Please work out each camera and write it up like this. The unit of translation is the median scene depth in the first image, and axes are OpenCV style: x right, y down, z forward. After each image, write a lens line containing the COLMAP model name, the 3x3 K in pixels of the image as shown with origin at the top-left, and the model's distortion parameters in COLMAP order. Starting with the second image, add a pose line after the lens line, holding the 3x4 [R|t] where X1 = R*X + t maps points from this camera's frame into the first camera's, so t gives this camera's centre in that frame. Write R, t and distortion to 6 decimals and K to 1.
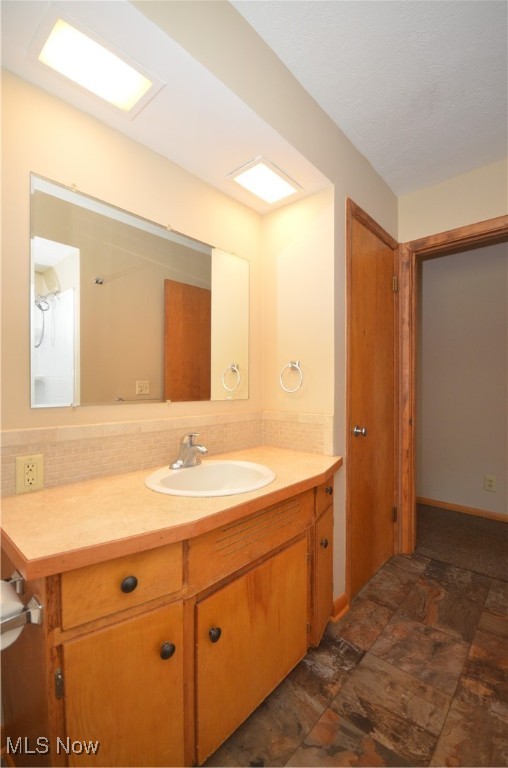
lens RADIAL K [[333.6, 0, 256.7], [0, 333.6, 386.4], [0, 0, 1]] dist [0.001035, -0.005697]
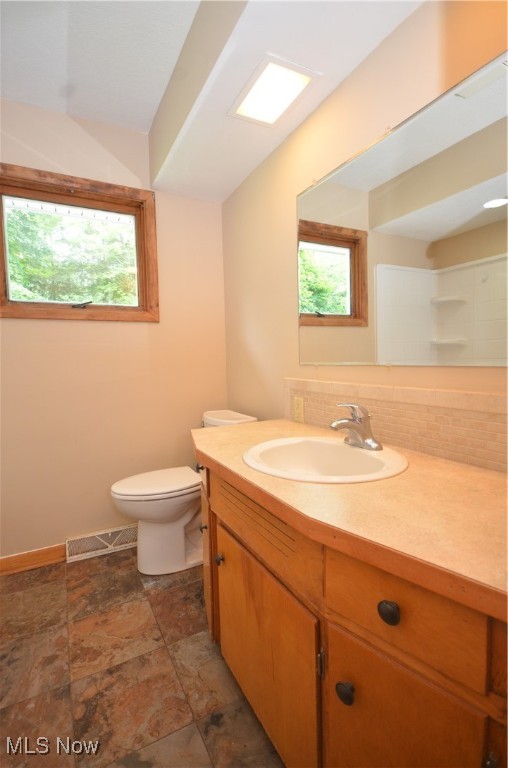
lens RADIAL K [[372.2, 0, 255.7], [0, 372.2, 381.5], [0, 0, 1]] dist [0.000086, -0.000200]
pose [[-0.332955, 0.066700, -0.940581, 0.858632], [0.022145, 0.997773, 0.062917, 0.032236], [0.942683, 0.000119, -0.333691, 1.317759]]
